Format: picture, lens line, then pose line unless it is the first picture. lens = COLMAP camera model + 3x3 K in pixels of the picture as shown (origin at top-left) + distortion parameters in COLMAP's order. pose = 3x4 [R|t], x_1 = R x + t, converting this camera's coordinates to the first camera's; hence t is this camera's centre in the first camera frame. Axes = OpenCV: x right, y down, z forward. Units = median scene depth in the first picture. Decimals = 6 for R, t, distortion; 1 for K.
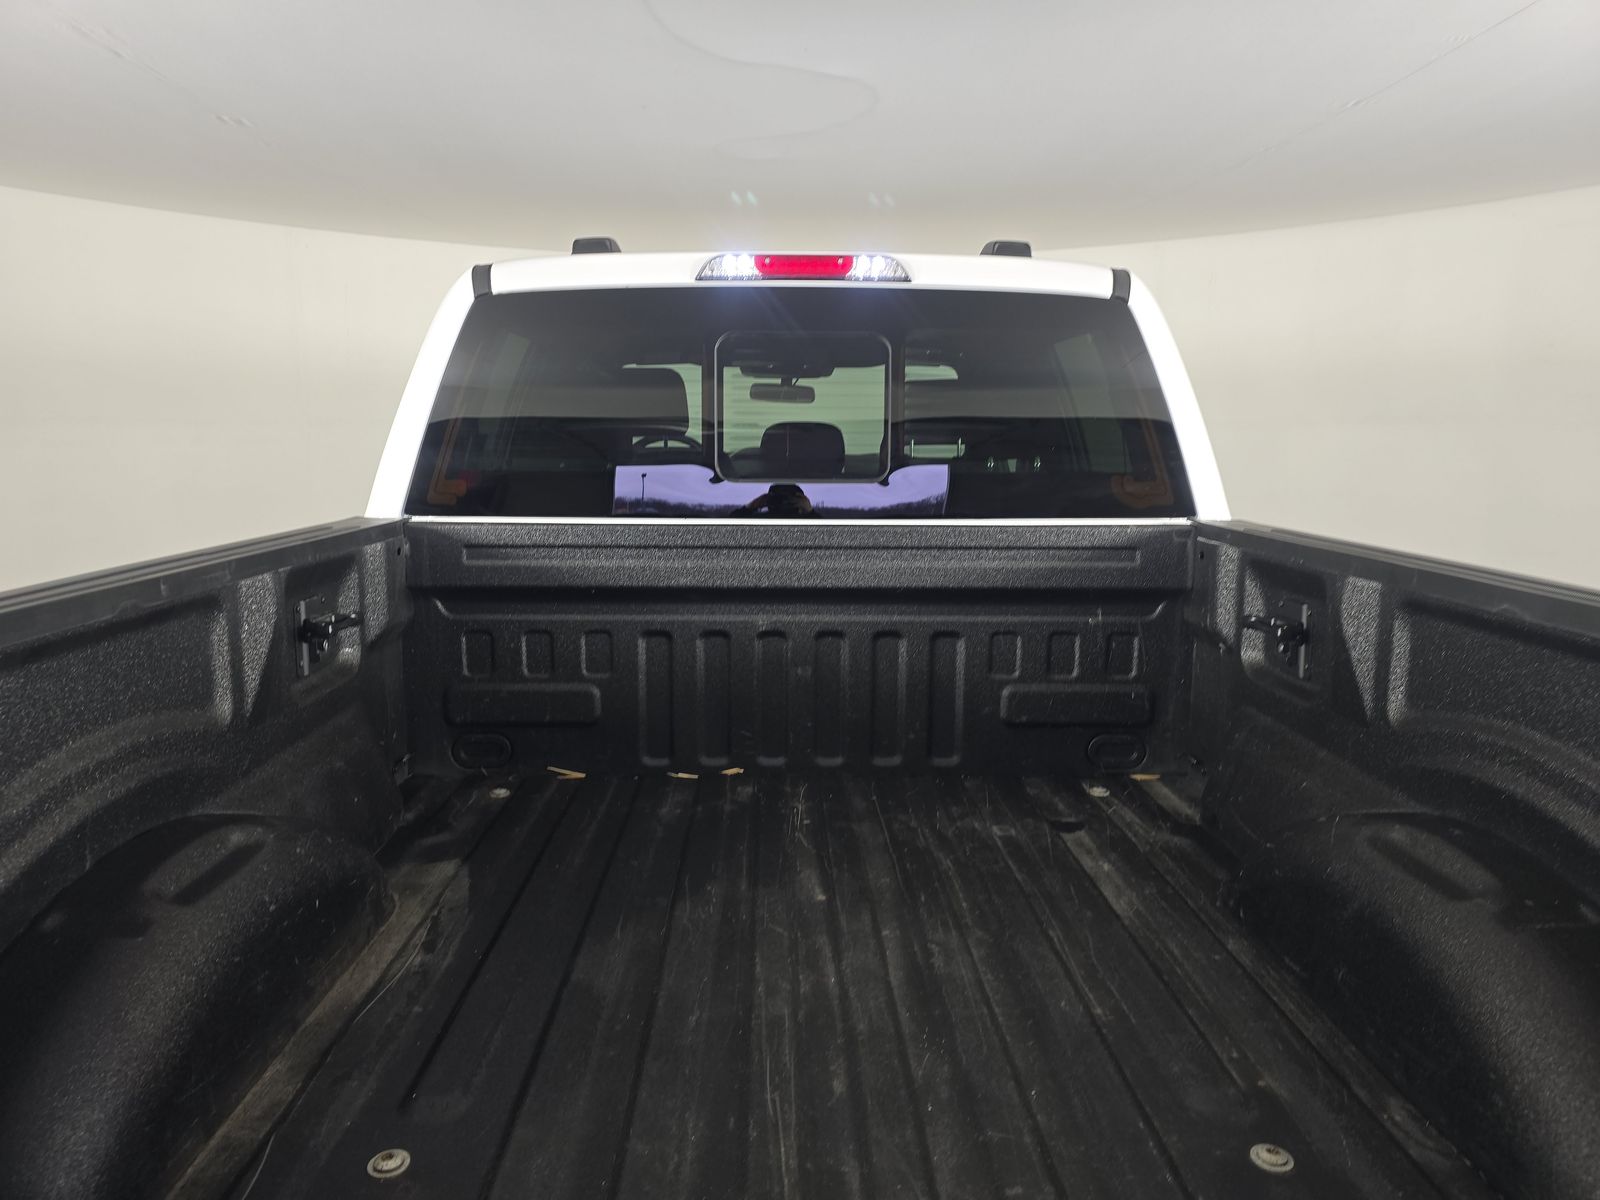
lens RADIAL K [[1064.6, 0, 800.0], [0, 1064.6, 600.0], [0, 0, 1]] dist [0.069086, -0.081133]
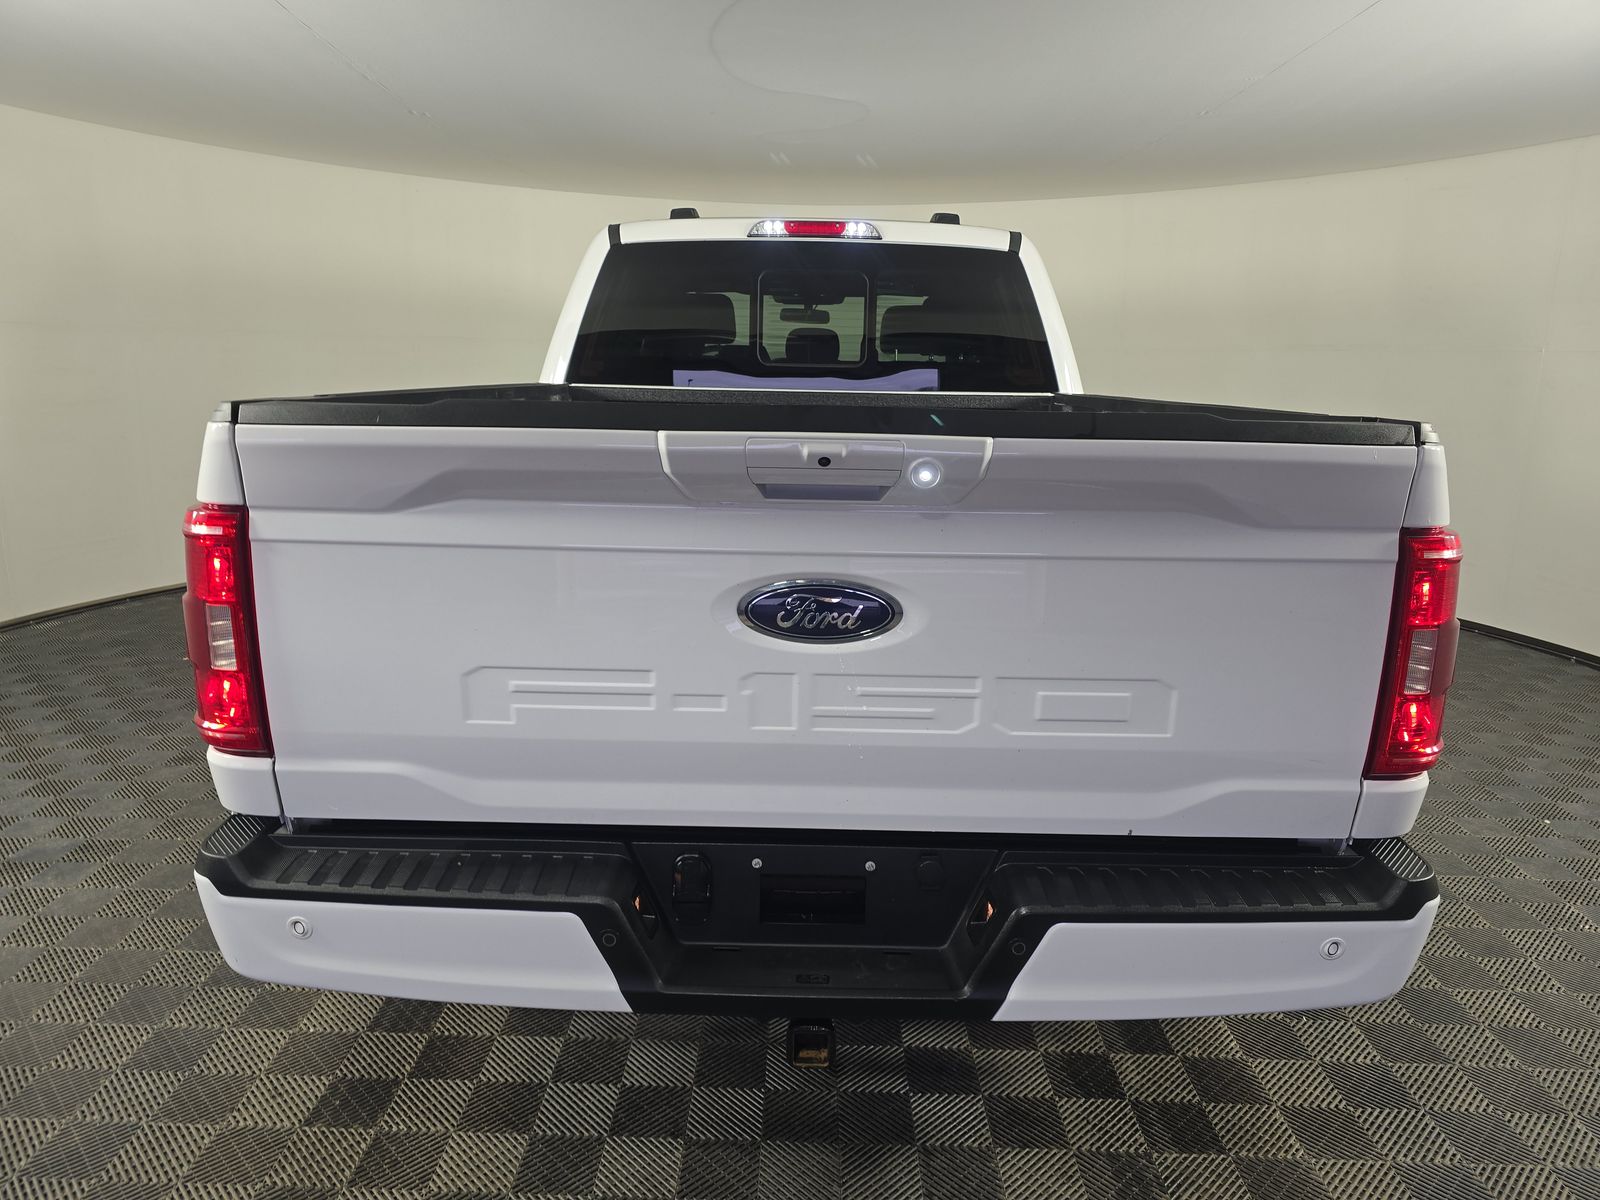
lens RADIAL K [[1064.6, 0, 800.0], [0, 1064.6, 600.0], [0, 0, 1]] dist [0.069086, -0.081133]
pose [[0.999324, 0.021897, -0.029518, 0.040158], [-0.020283, 0.998339, 0.053927, 0.153242], [0.030650, -0.053292, 0.998108, -0.616532]]
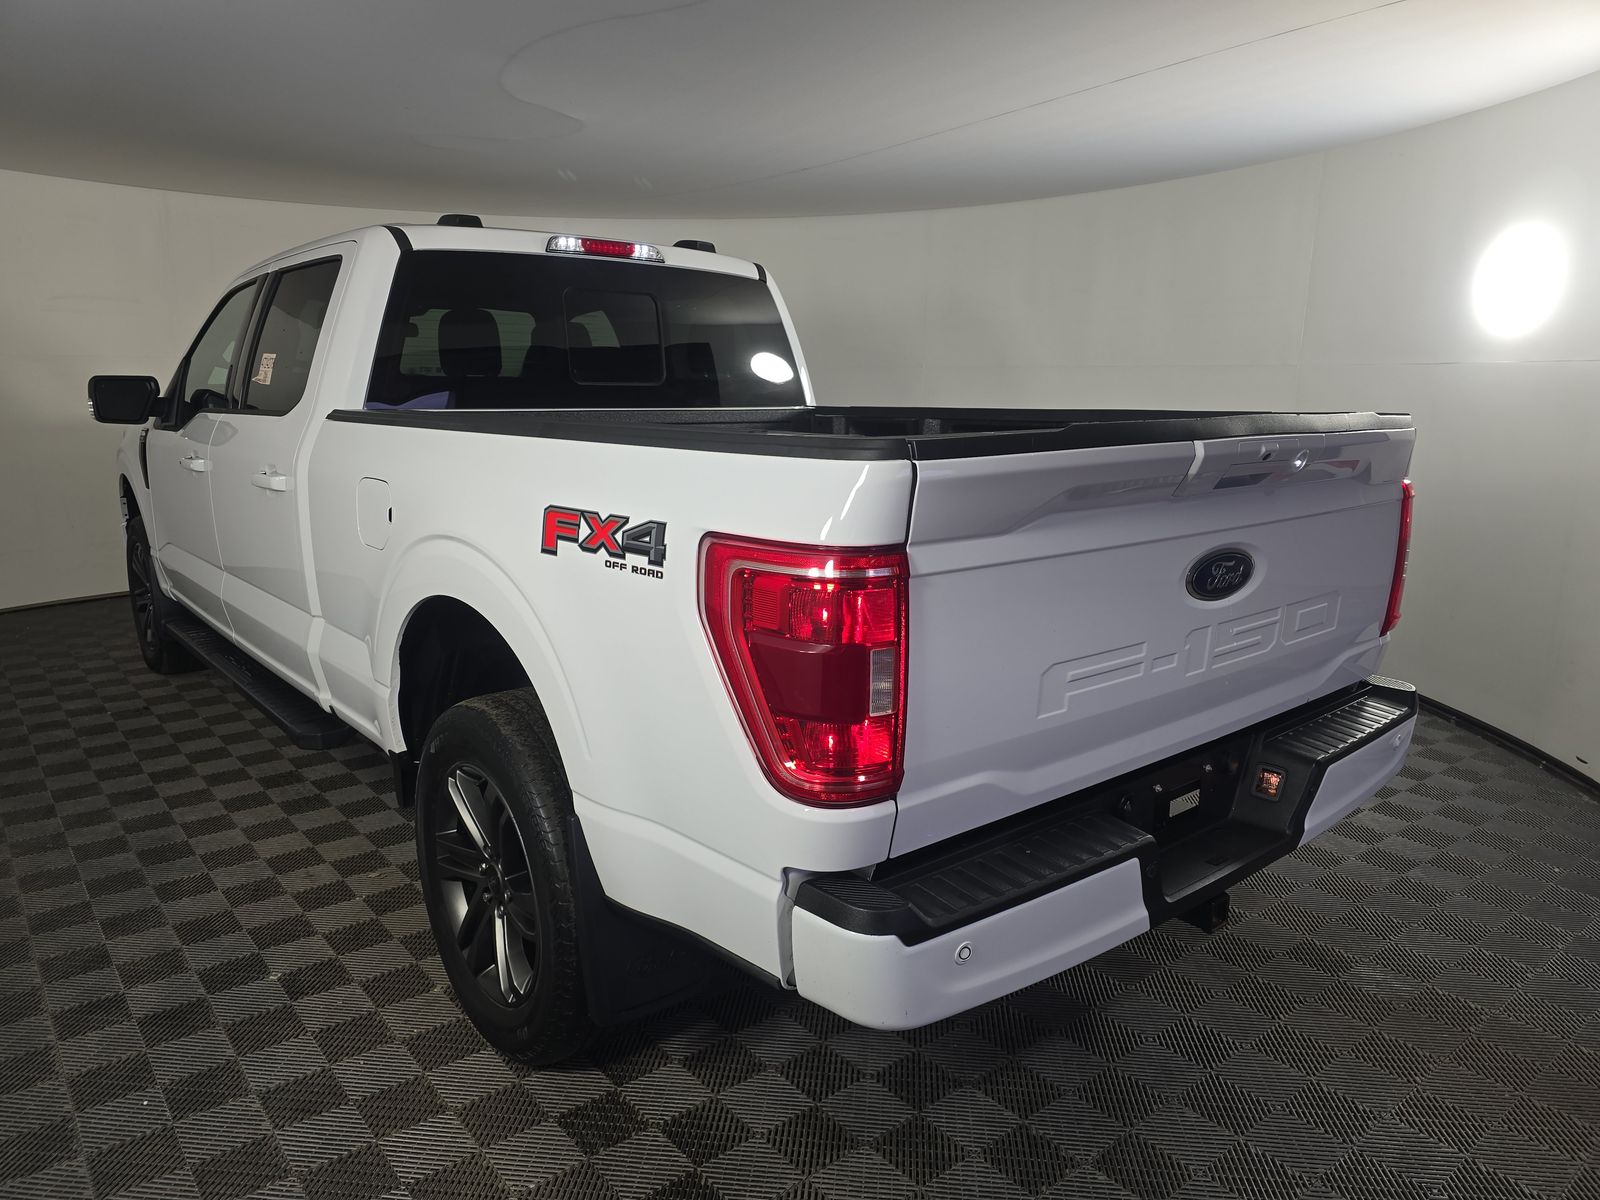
lens RADIAL K [[1060.5, 0, 789.6], [0, 1060.5, 599.1], [0, 0, 1]] dist [0.061565, -0.052768]
pose [[0.789060, -0.120857, 0.602310, -0.790142], [0.097298, 0.992668, 0.071720, 0.118677], [-0.606561, 0.002012, 0.795034, -0.423784]]
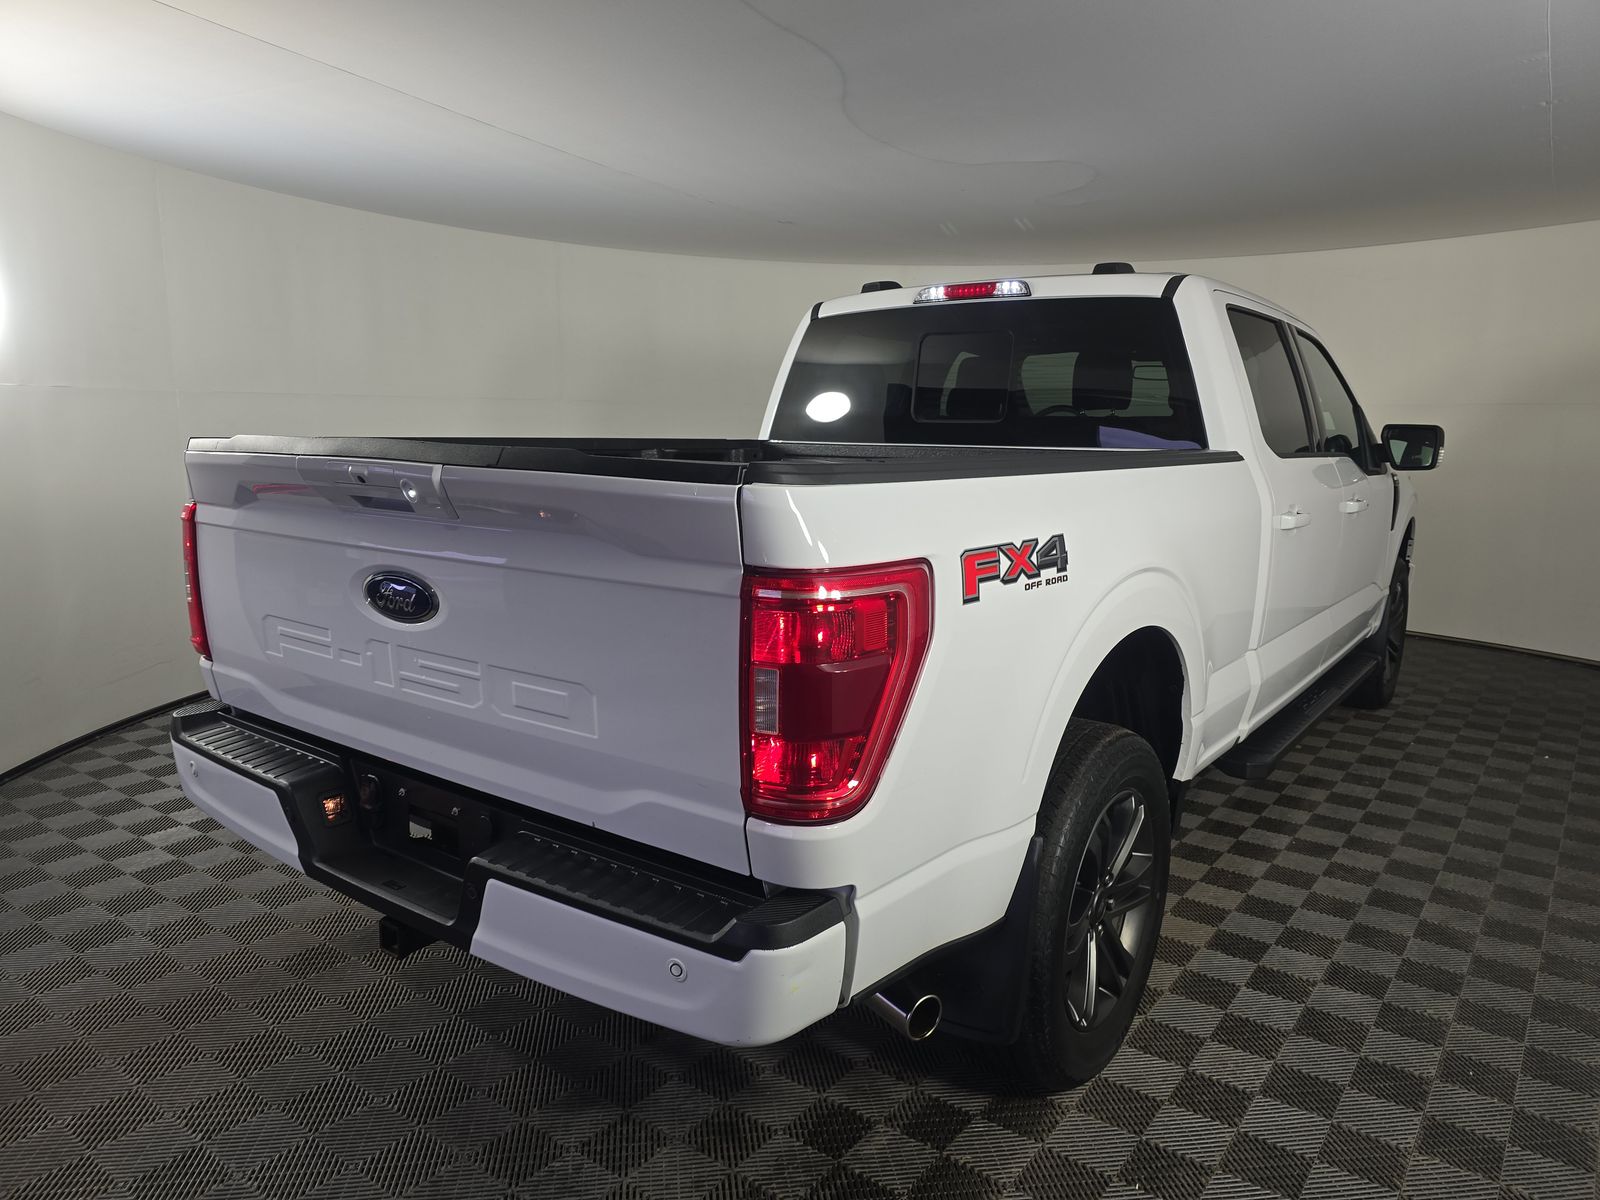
lens RADIAL K [[1064.6, 0, 800.0], [0, 1064.6, 600.0], [0, 0, 1]] dist [0.069086, -0.081133]
pose [[0.785459, 0.107866, -0.609442, 0.840495], [-0.110209, 0.993334, 0.033773, 0.132932], [0.609022, 0.040639, 0.792111, -0.441868]]
